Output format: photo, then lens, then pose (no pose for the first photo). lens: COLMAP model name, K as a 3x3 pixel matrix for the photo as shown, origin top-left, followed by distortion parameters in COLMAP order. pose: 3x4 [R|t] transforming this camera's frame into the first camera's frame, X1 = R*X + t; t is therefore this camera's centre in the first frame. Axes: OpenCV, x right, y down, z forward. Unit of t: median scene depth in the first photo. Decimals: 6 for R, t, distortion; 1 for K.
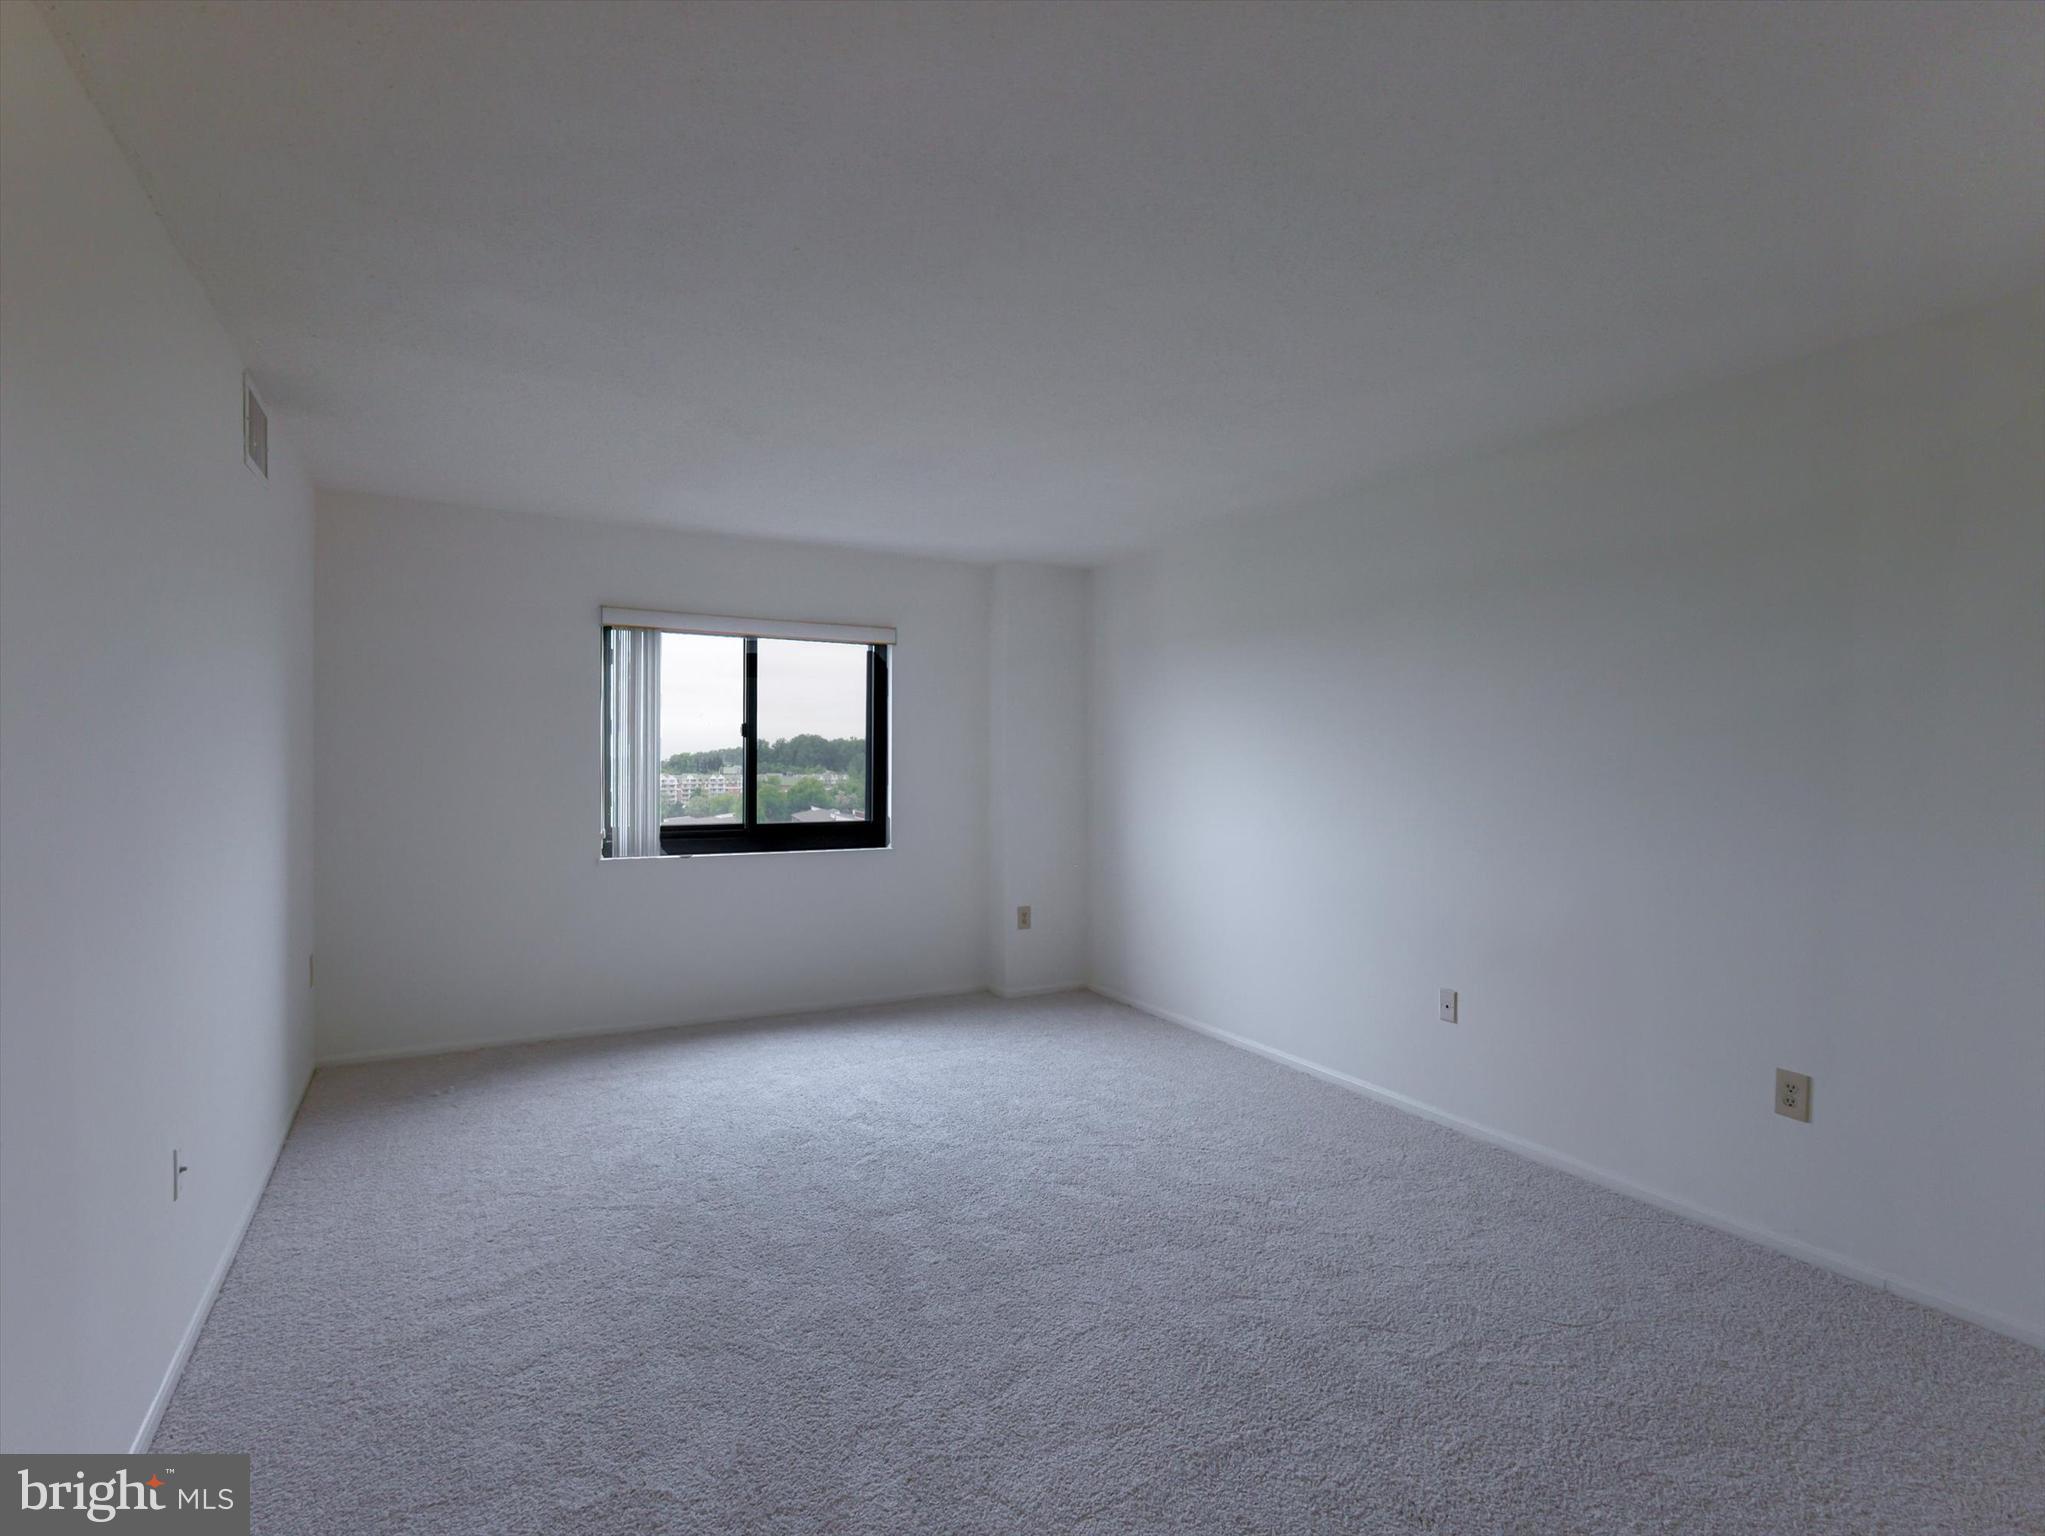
lens RADIAL K [[1001.4, 0, 1030.0], [0, 1001.4, 763.7], [0, 0, 1]] dist [0.002340, 0.000719]
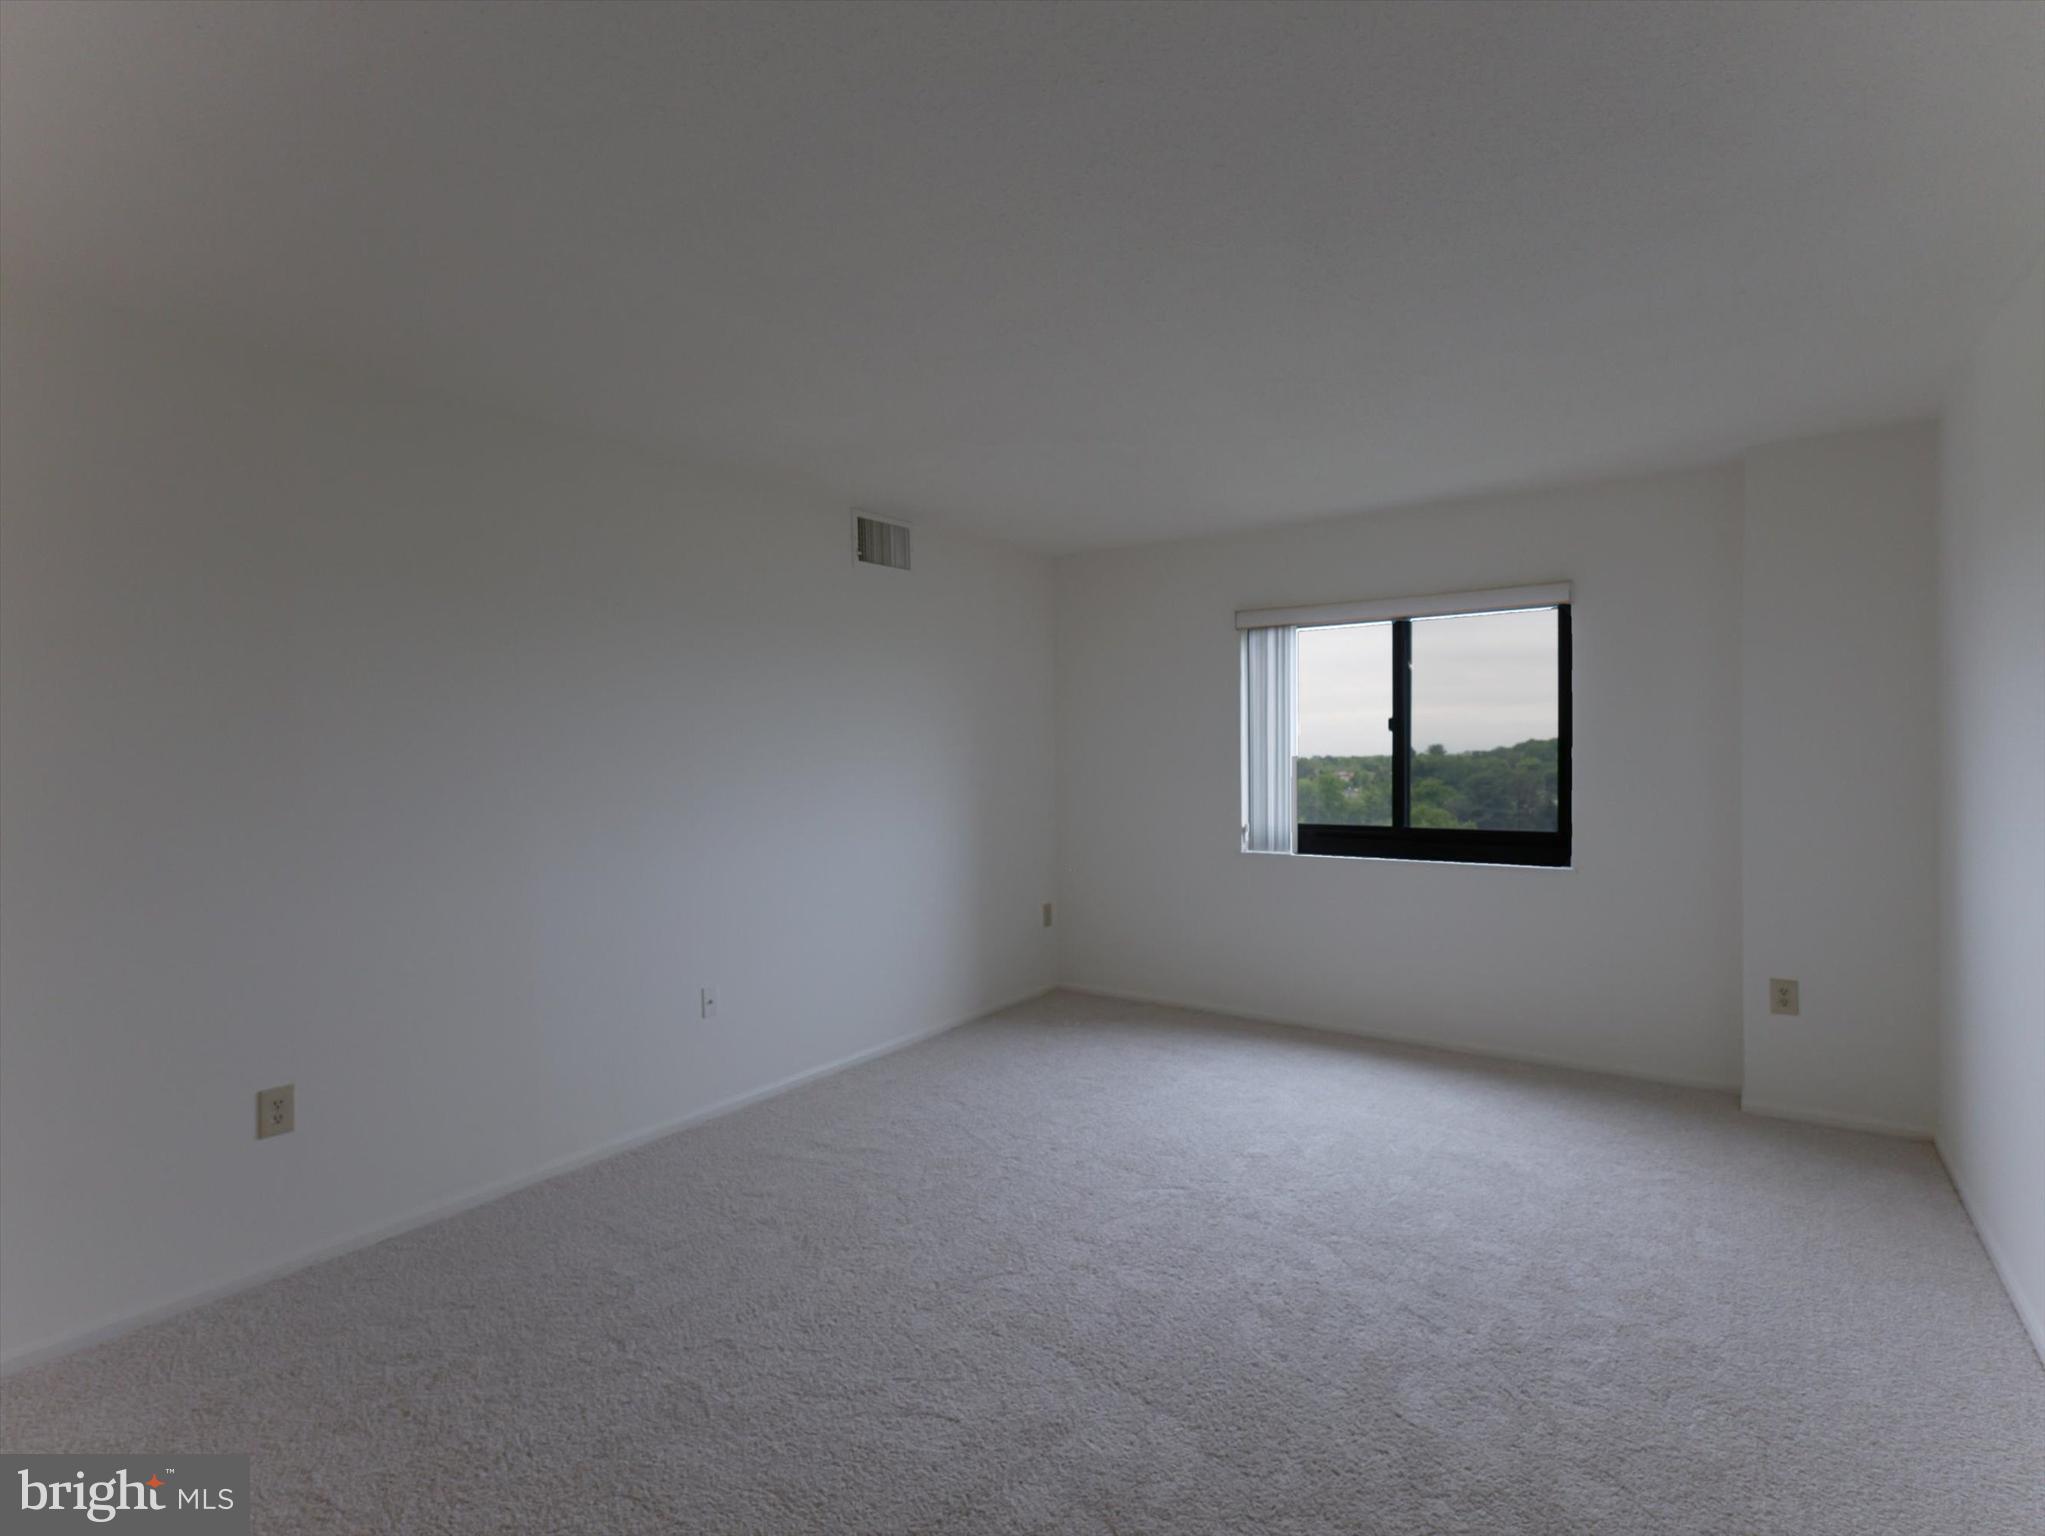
lens RADIAL K [[1001.4, 0, 1030.0], [0, 1001.4, 763.7], [0, 0, 1]] dist [0.002340, 0.000719]
pose [[0.443457, -0.003647, -0.896288, 0.379105], [0.006793, 0.999977, -0.000708, 0.002231], [0.896270, -0.005775, 0.443471, 0.301358]]
